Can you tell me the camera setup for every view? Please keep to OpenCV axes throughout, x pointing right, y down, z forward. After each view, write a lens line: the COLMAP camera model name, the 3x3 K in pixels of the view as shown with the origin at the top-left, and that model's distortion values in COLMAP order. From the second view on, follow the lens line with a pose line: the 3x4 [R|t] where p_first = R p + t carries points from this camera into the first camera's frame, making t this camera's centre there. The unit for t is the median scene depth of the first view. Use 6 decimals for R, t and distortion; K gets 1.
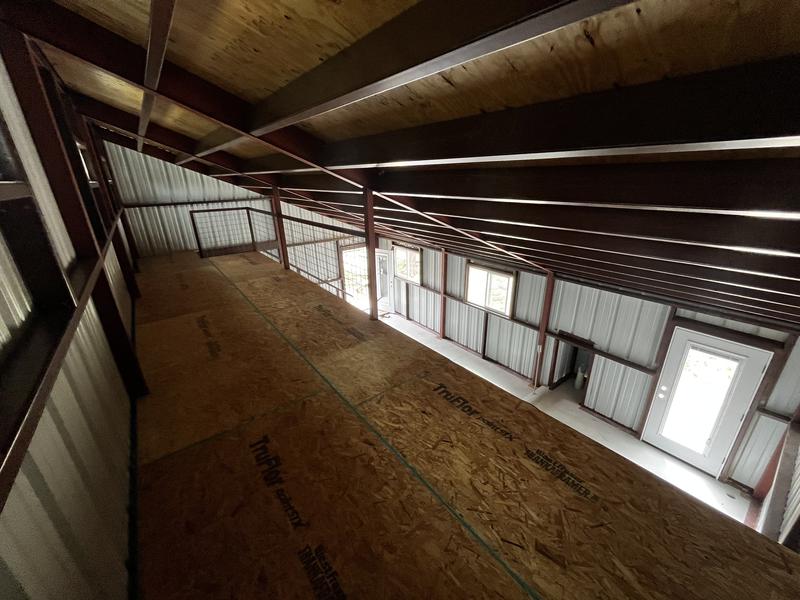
lens RADIAL K [[323.8, 0, 401.3], [0, 323.8, 298.3], [0, 0, 1]] dist [-0.006670, -0.002456]
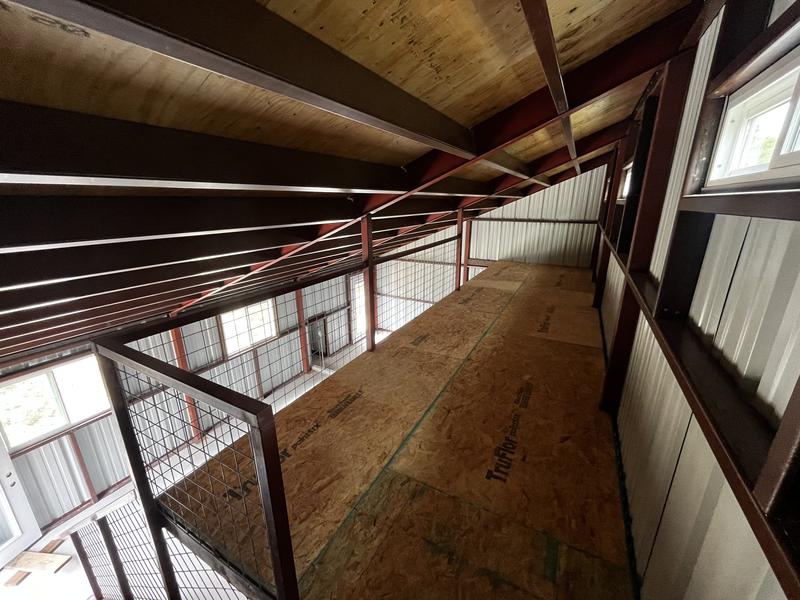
lens RADIAL K [[323.8, 0, 400.7], [0, 323.8, 300.6], [0, 0, 1]] dist [-0.006670, -0.002456]
pose [[-0.399265, -0.247196, 0.882883, -0.866244], [0.337174, 0.855895, 0.392120, -0.378560], [-0.852585, 0.454244, -0.258380, 1.049880]]
